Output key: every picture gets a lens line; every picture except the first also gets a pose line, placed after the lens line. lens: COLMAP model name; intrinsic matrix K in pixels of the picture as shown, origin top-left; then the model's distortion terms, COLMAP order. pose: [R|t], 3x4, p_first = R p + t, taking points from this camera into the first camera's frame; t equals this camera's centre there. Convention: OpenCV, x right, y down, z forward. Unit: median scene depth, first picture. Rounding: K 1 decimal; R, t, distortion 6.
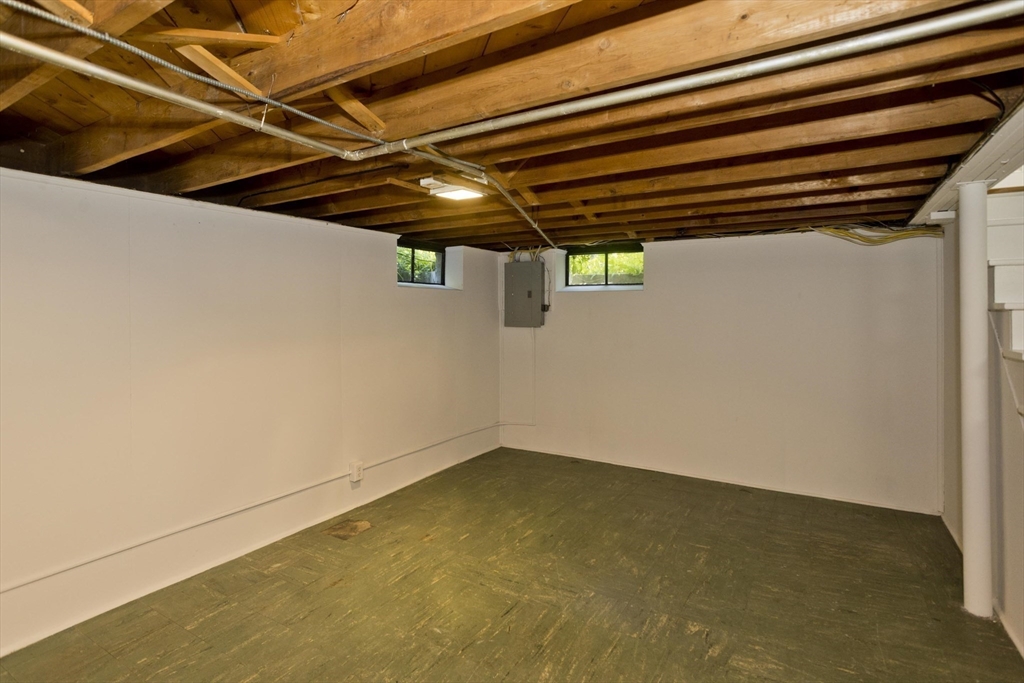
lens RADIAL K [[516.1, 0, 513.2], [0, 516.1, 300.2], [0, 0, 1]] dist [-0.053467, 0.032889]
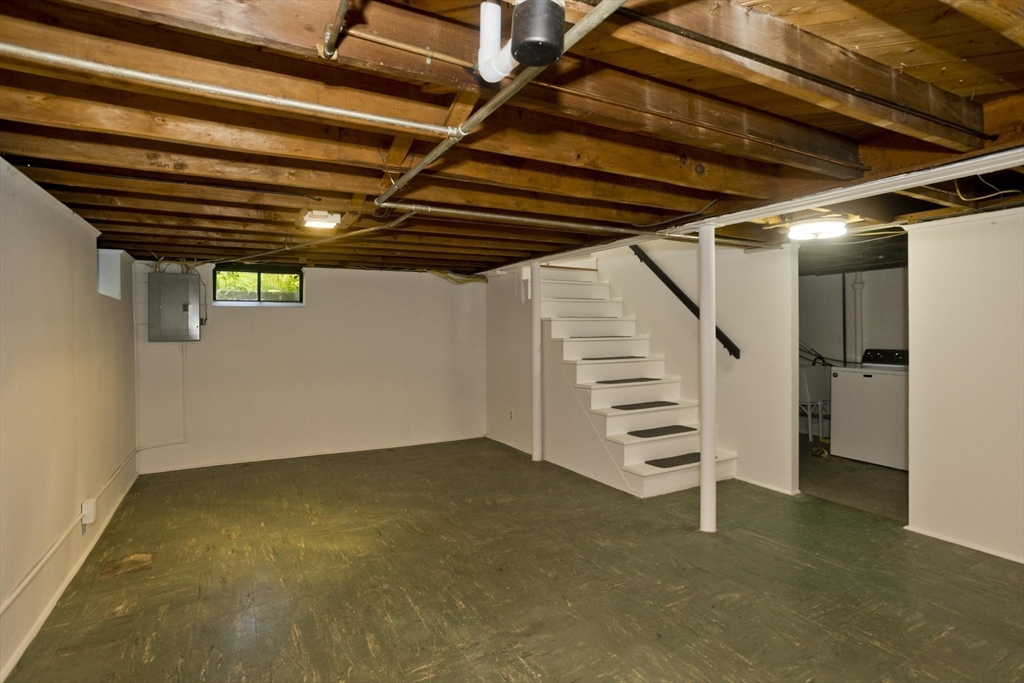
lens RADIAL K [[497.2, 0, 508.8], [0, 497.2, 331.6], [0, 0, 1]] dist [-0.048392, 0.027480]
pose [[0.530793, -0.012013, 0.847416, -0.691138], [-0.009540, 0.999751, 0.020148, 0.014254], [-0.847448, -0.018779, 0.530547, -0.015395]]
